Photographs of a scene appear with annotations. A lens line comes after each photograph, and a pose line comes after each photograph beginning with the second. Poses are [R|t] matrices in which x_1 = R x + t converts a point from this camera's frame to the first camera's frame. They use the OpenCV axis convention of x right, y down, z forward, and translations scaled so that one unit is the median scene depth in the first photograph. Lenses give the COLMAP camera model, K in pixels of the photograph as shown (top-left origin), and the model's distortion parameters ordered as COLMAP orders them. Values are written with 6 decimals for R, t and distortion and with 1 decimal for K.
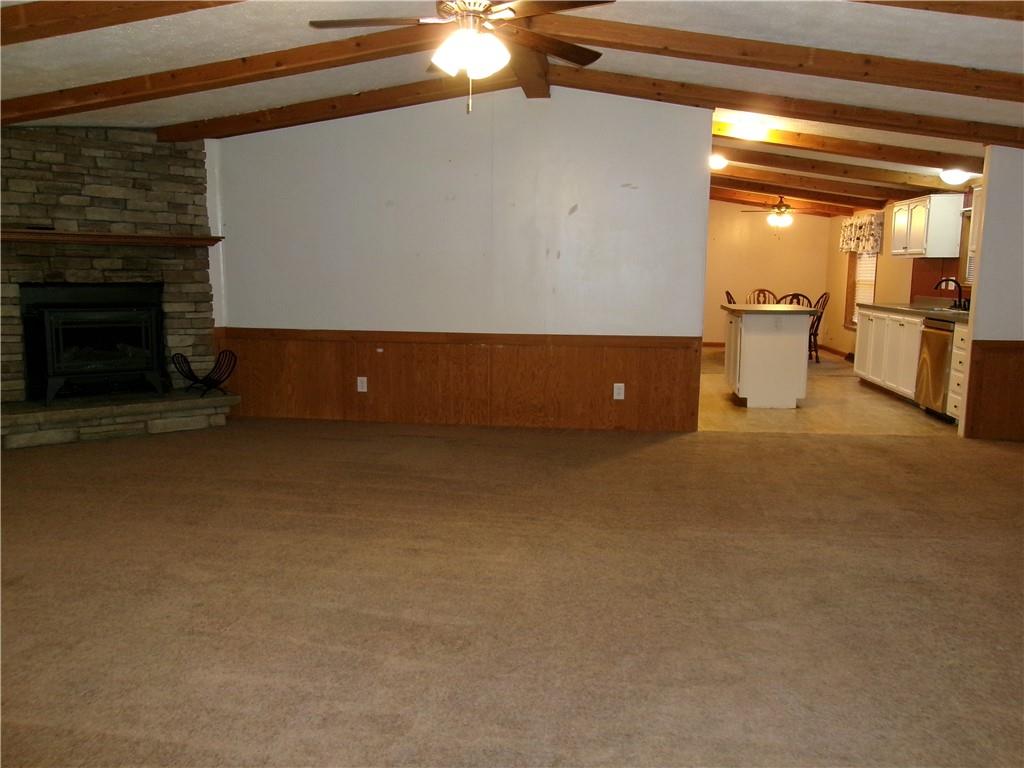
lens RADIAL K [[790.0, 0, 512.0], [0, 790.0, 384.0], [0, 0, 1]] dist [-0.027473, 0.051487]
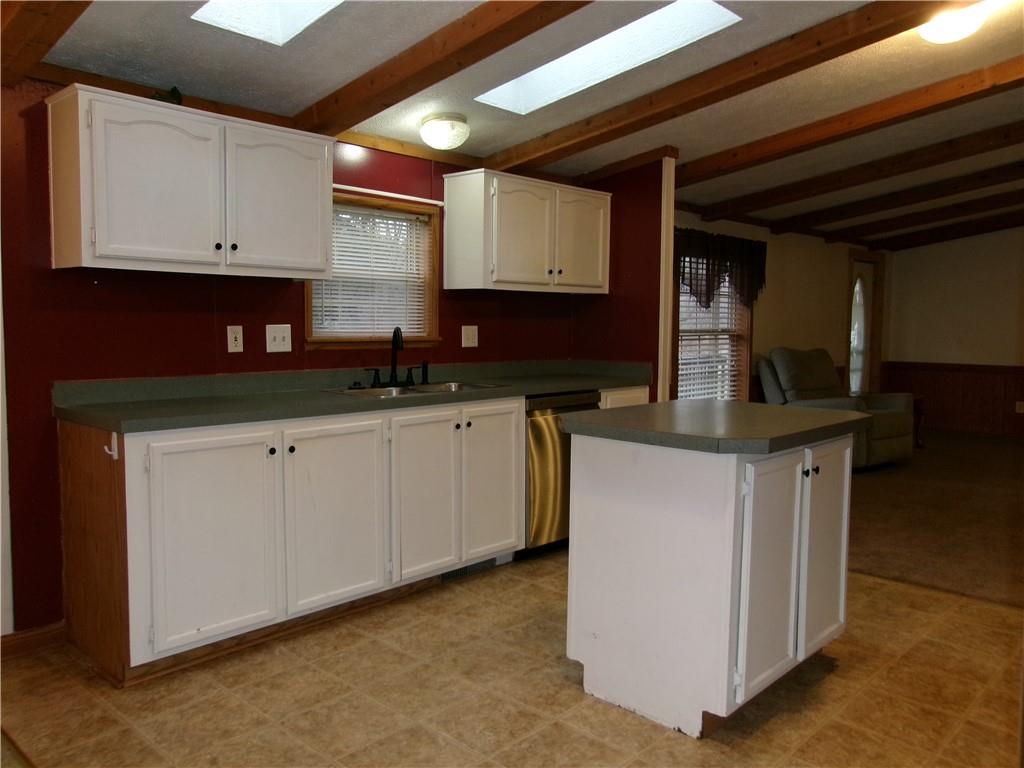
lens RADIAL K [[858.5, 0, 491.0], [0, 858.5, 383.6], [0, 0, 1]] dist [0.007300, 0.062427]
pose [[-0.811649, -0.058996, 0.581159, 0.136949], [0.069041, 0.978225, 0.195726, -0.150038], [-0.580052, 0.198985, -0.789902, 1.044395]]
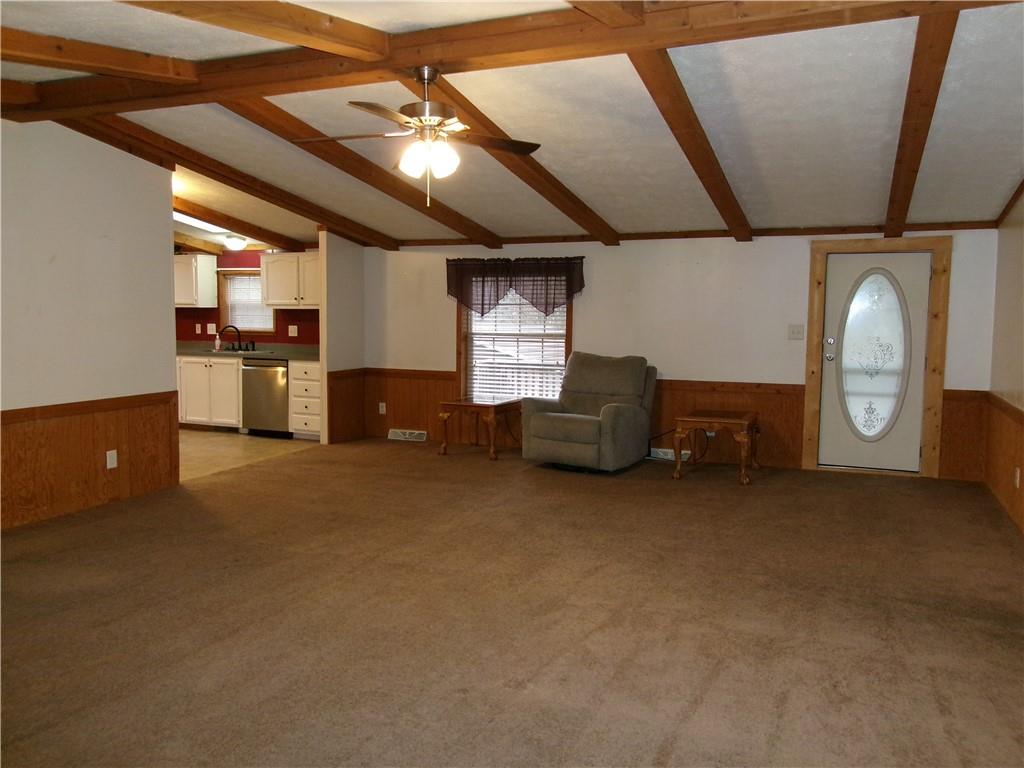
lens RADIAL K [[790.0, 0, 512.0], [0, 790.0, 384.0], [0, 0, 1]] dist [-0.027473, 0.051487]
pose [[0.267919, -0.089602, 0.959266, -0.374367], [0.128424, 0.990102, 0.056614, -0.042776], [-0.954844, 0.108025, 0.276775, 0.191849]]
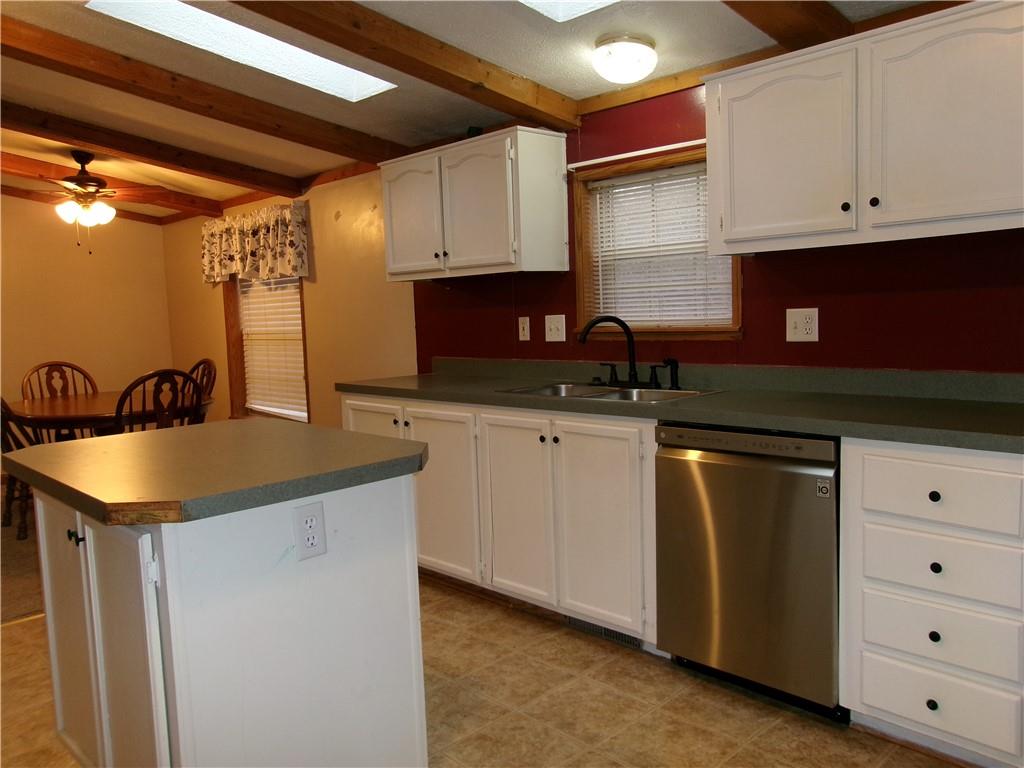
lens RADIAL K [[799.7, 0, 512.0], [0, 799.7, 384.0], [0, 0, 1]] dist [-0.027669, 0.054075]
pose [[0.629507, -0.099159, 0.770641, 0.139719], [0.151703, 0.988421, 0.003261, -0.079467], [-0.762041, 0.114856, 0.637261, 0.572109]]
